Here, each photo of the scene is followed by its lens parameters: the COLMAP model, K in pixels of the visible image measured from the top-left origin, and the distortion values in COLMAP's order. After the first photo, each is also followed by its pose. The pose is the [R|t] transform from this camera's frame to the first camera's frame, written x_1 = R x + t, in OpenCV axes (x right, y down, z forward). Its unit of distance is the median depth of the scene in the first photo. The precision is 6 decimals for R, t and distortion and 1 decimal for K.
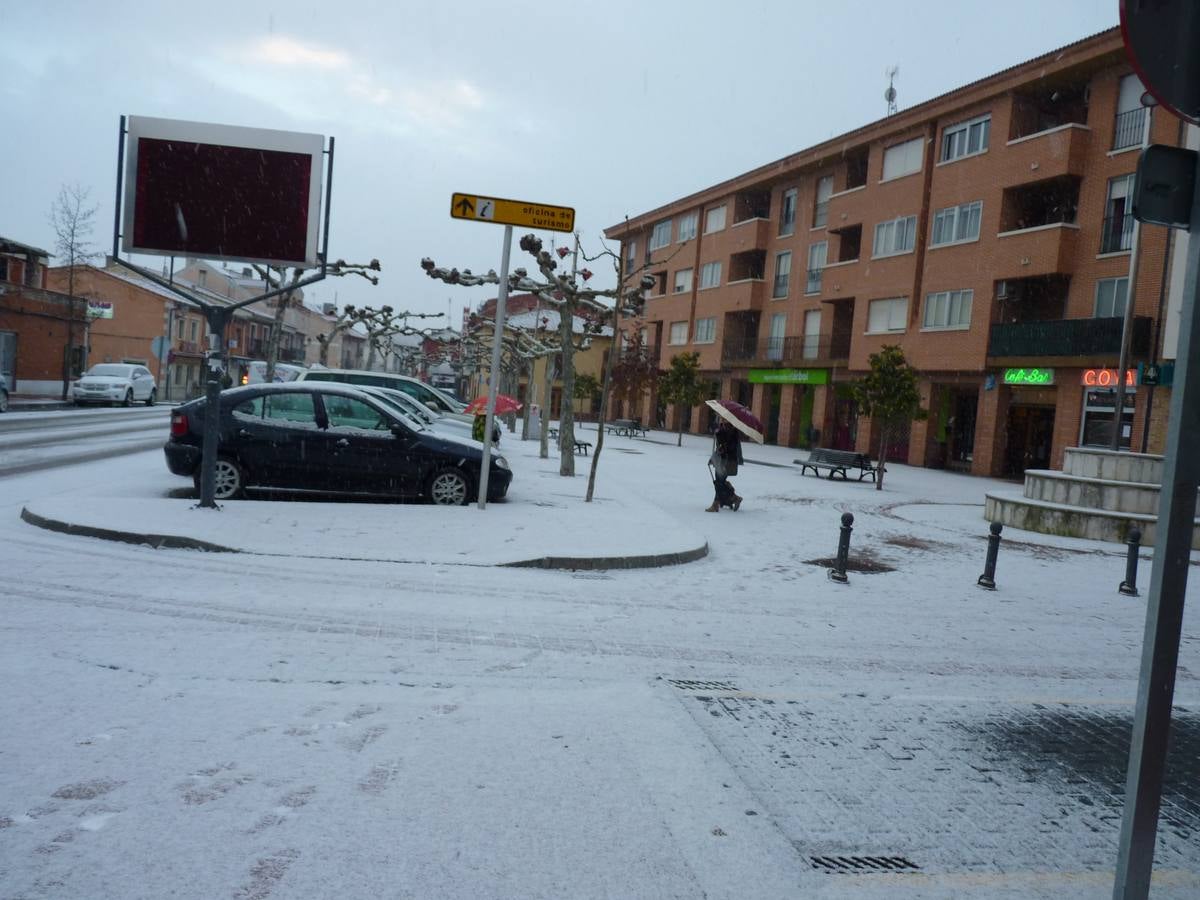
lens RADIAL K [[952.8, 0, 581.3], [0, 952.8, 450.7], [0, 0, 1]] dist [-0.010959, -0.002214]
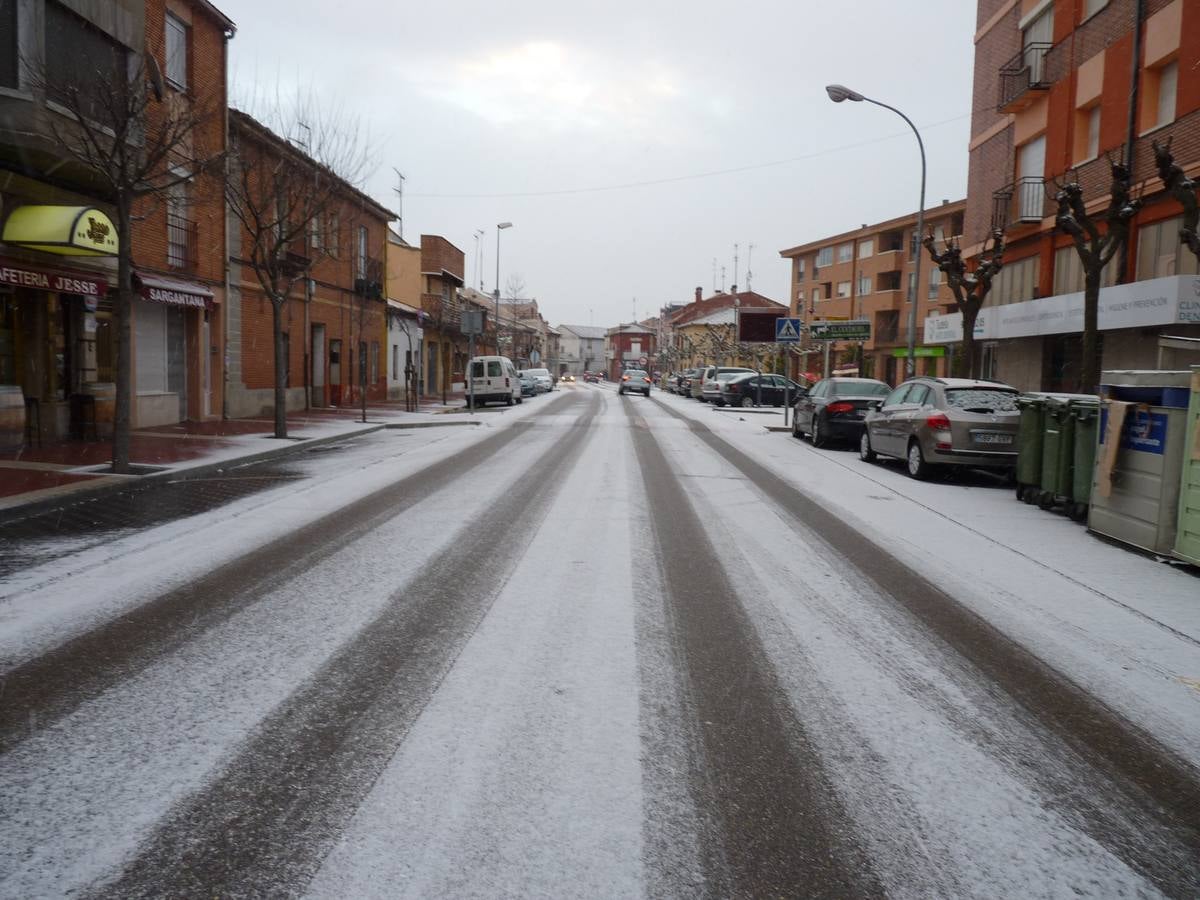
lens RADIAL K [[899.0, 0, 603.2], [0, 899.0, 450.3], [0, 0, 1]] dist [-0.021835, 0.010107]
pose [[0.989914, -0.047016, -0.133637, -0.167809], [0.050635, 0.998433, 0.023811, 0.034687], [0.132308, -0.030338, 0.990744, -0.827021]]
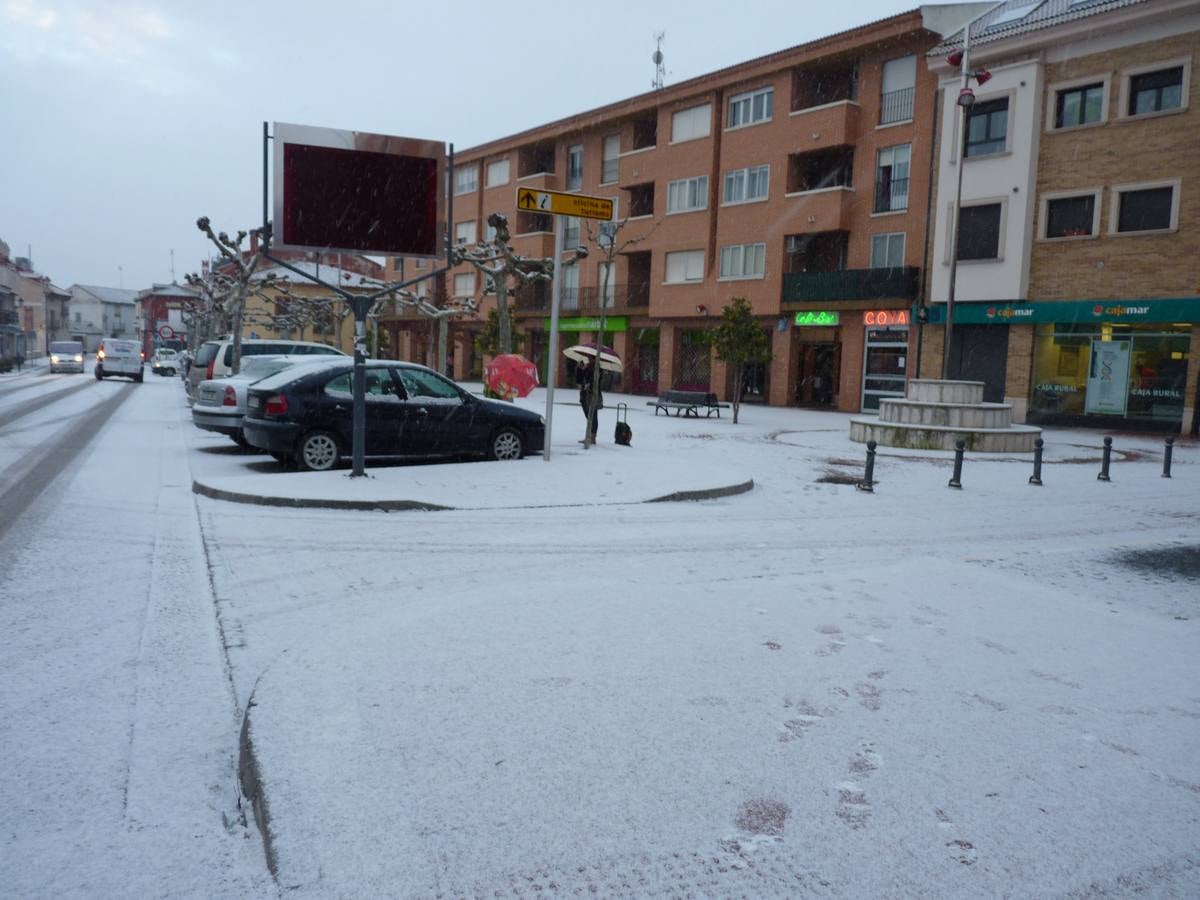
lens RADIAL K [[952.8, 0, 581.3], [0, 952.8, 450.7], [0, 0, 1]] dist [-0.010959, -0.002214]
pose [[0.957954, -0.073986, 0.277220, -0.141494], [0.058215, 0.996205, 0.064705, -0.008833], [-0.280955, -0.045846, 0.958625, -0.047129]]
